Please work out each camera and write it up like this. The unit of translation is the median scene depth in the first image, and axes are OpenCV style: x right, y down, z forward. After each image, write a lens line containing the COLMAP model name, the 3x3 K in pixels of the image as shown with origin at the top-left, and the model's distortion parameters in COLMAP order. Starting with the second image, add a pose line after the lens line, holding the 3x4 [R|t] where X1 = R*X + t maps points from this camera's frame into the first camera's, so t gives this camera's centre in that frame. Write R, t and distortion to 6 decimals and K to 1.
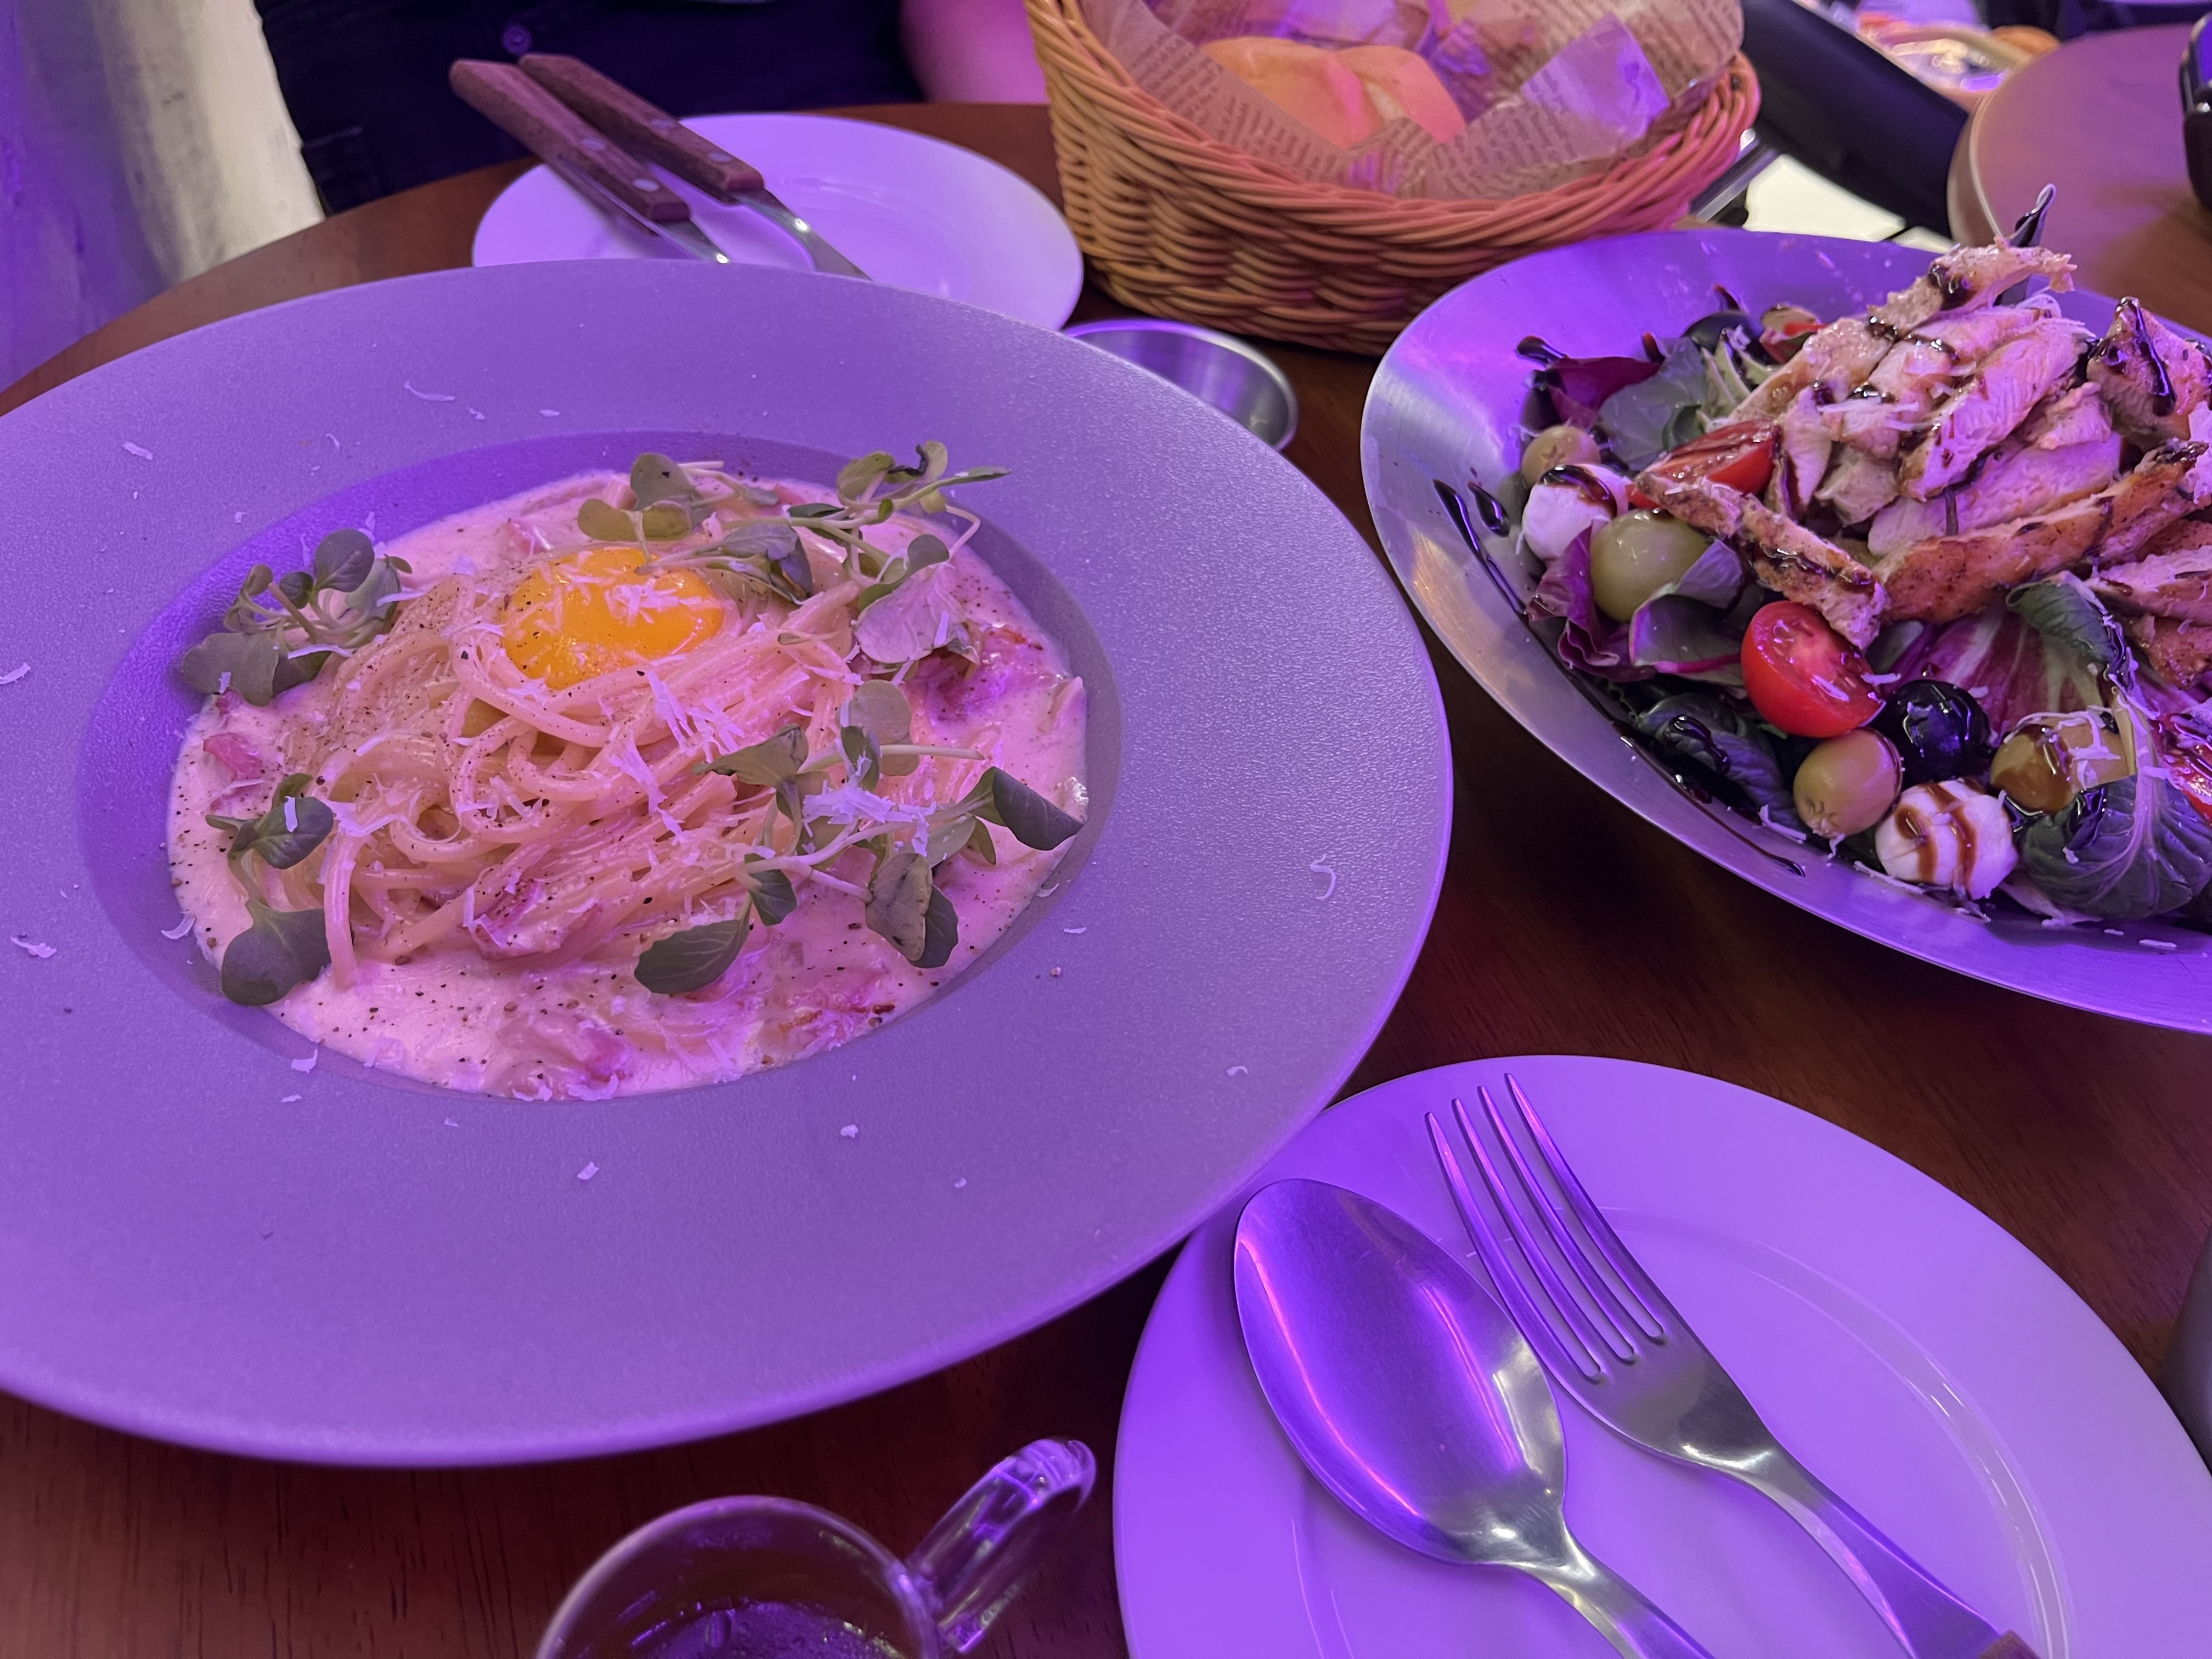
lens RADIAL K [[1679.4, 0, 1124.1], [0, 1679.4, 845.9], [0, 0, 1]] dist [0.049736, -0.060209]
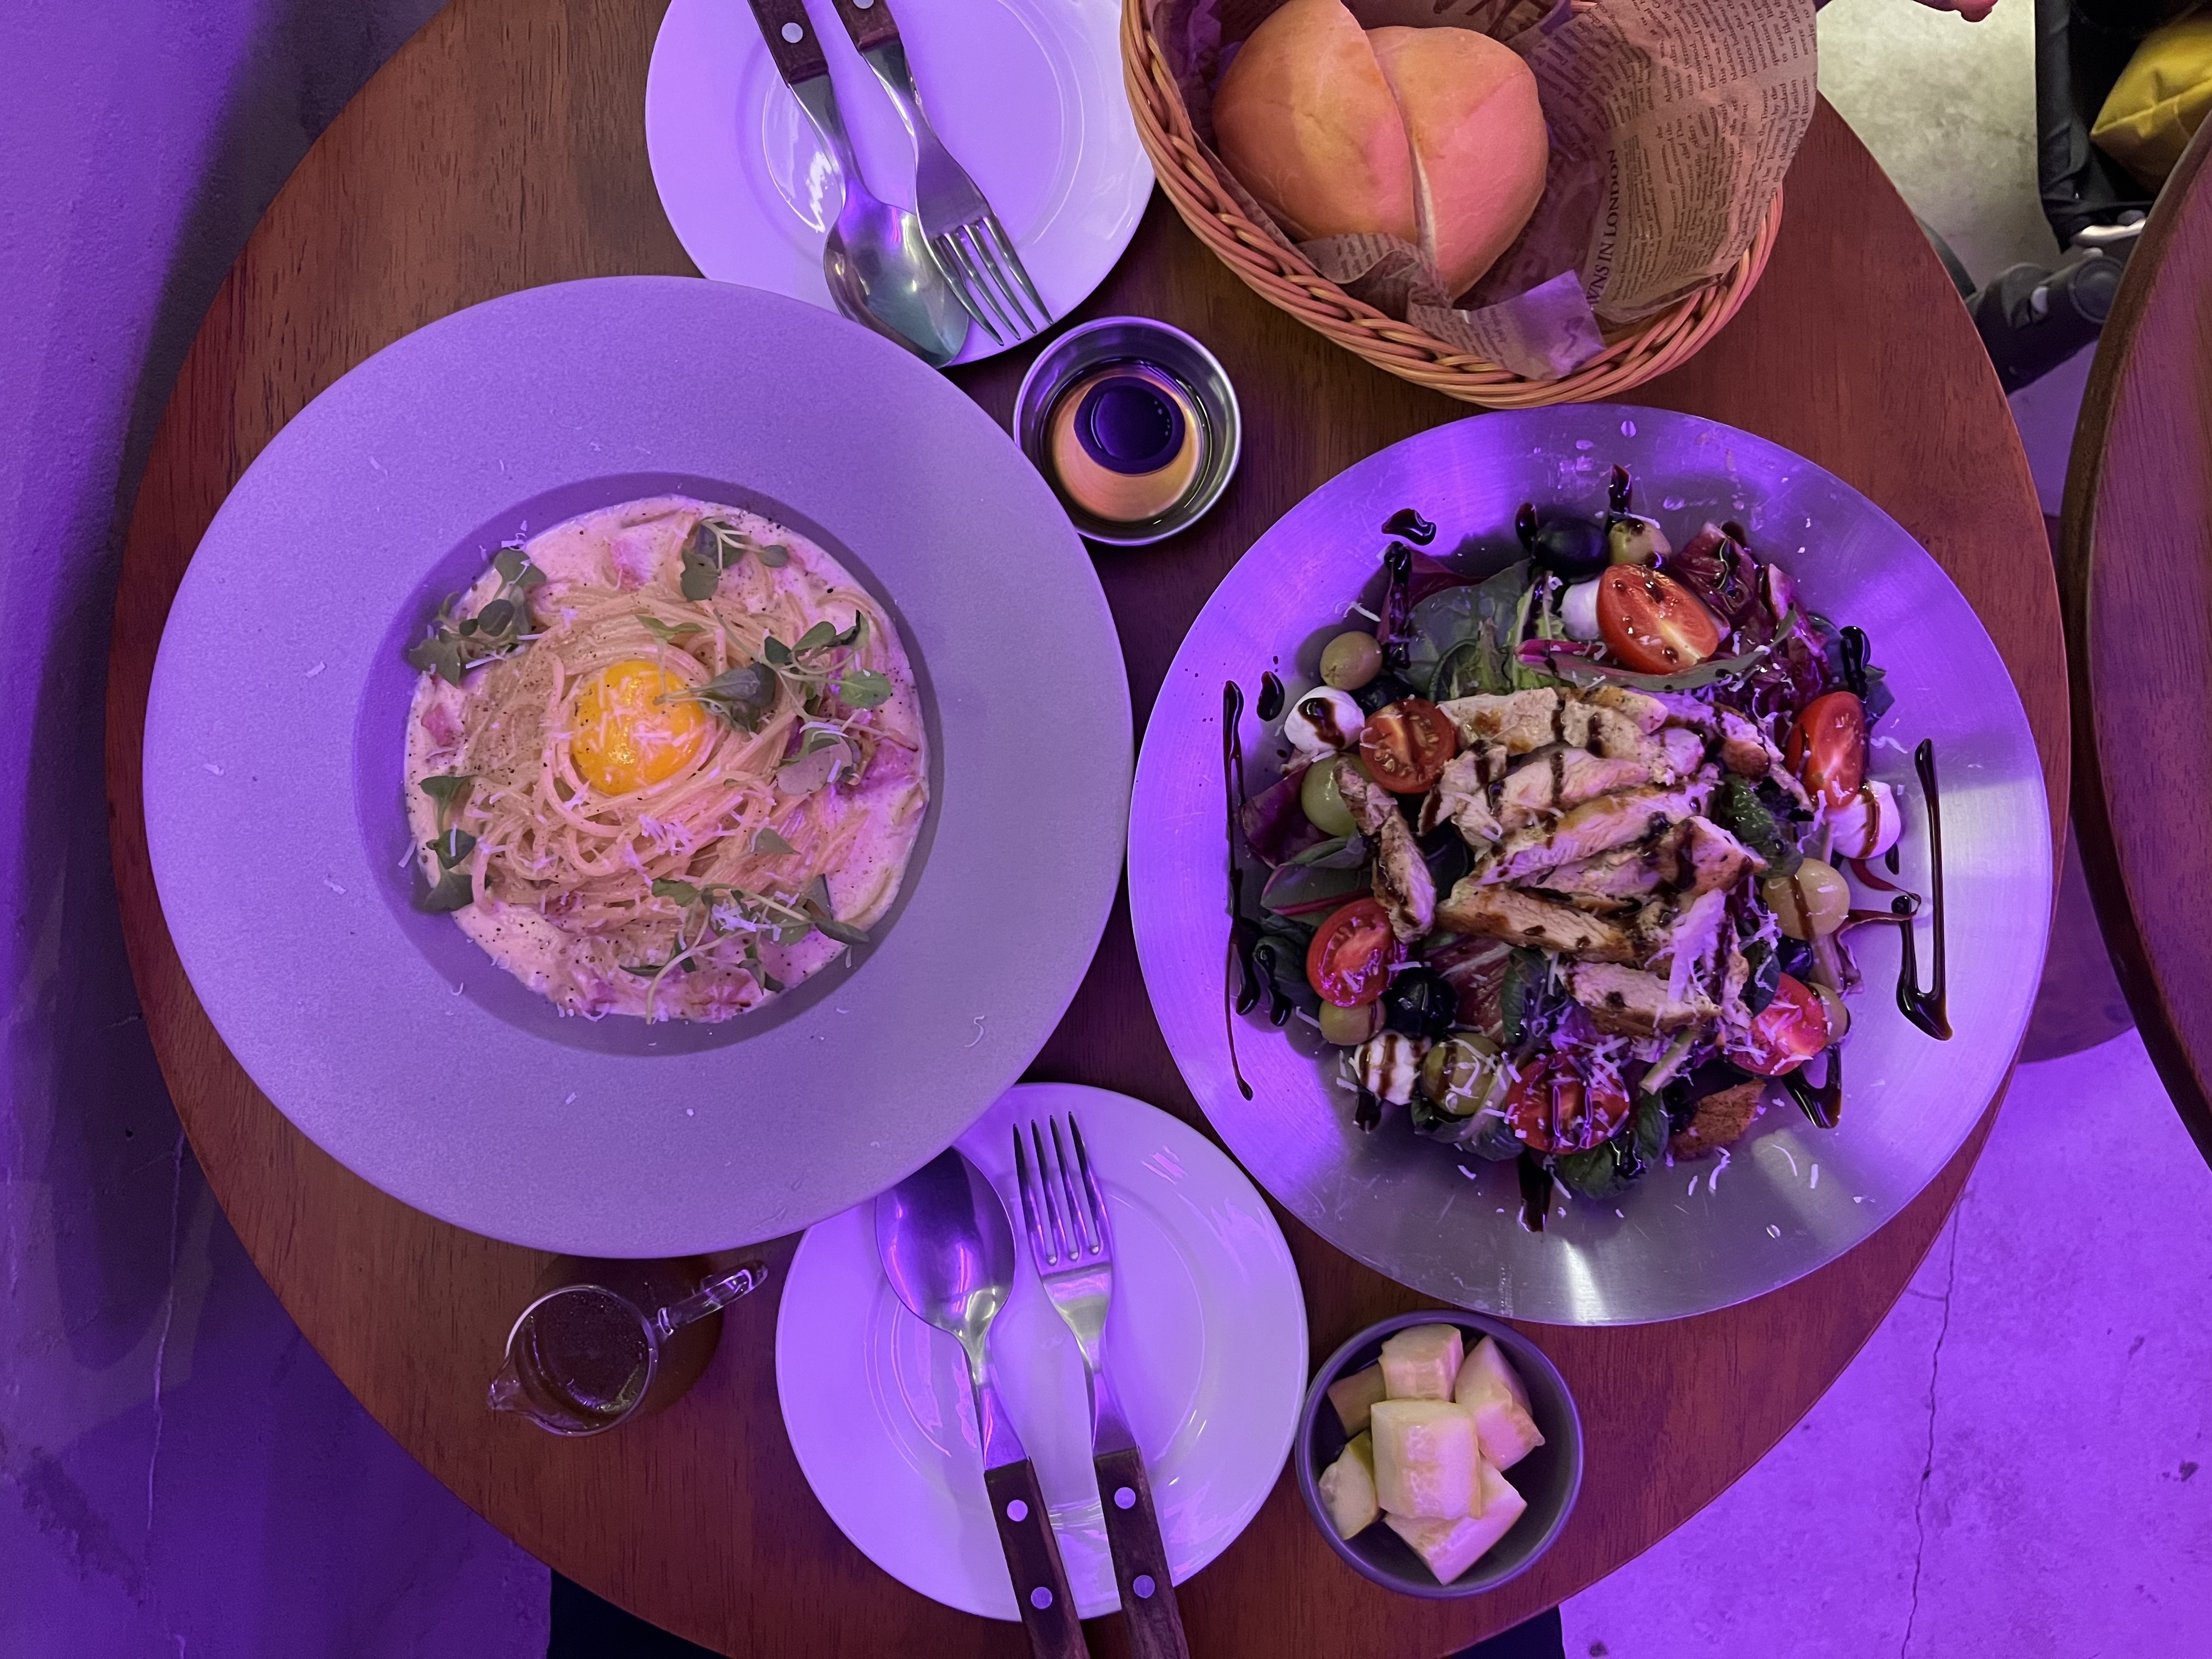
lens RADIAL K [[1679.4, 0, 1124.1], [0, 1679.4, 845.9], [0, 0, 1]] dist [0.049736, -0.060209]
pose [[0.937180, 0.334595, -0.098688, 0.366605], [-0.193119, 0.733219, 0.651993, -1.290899], [0.290514, -0.591976, 0.751775, -0.185174]]
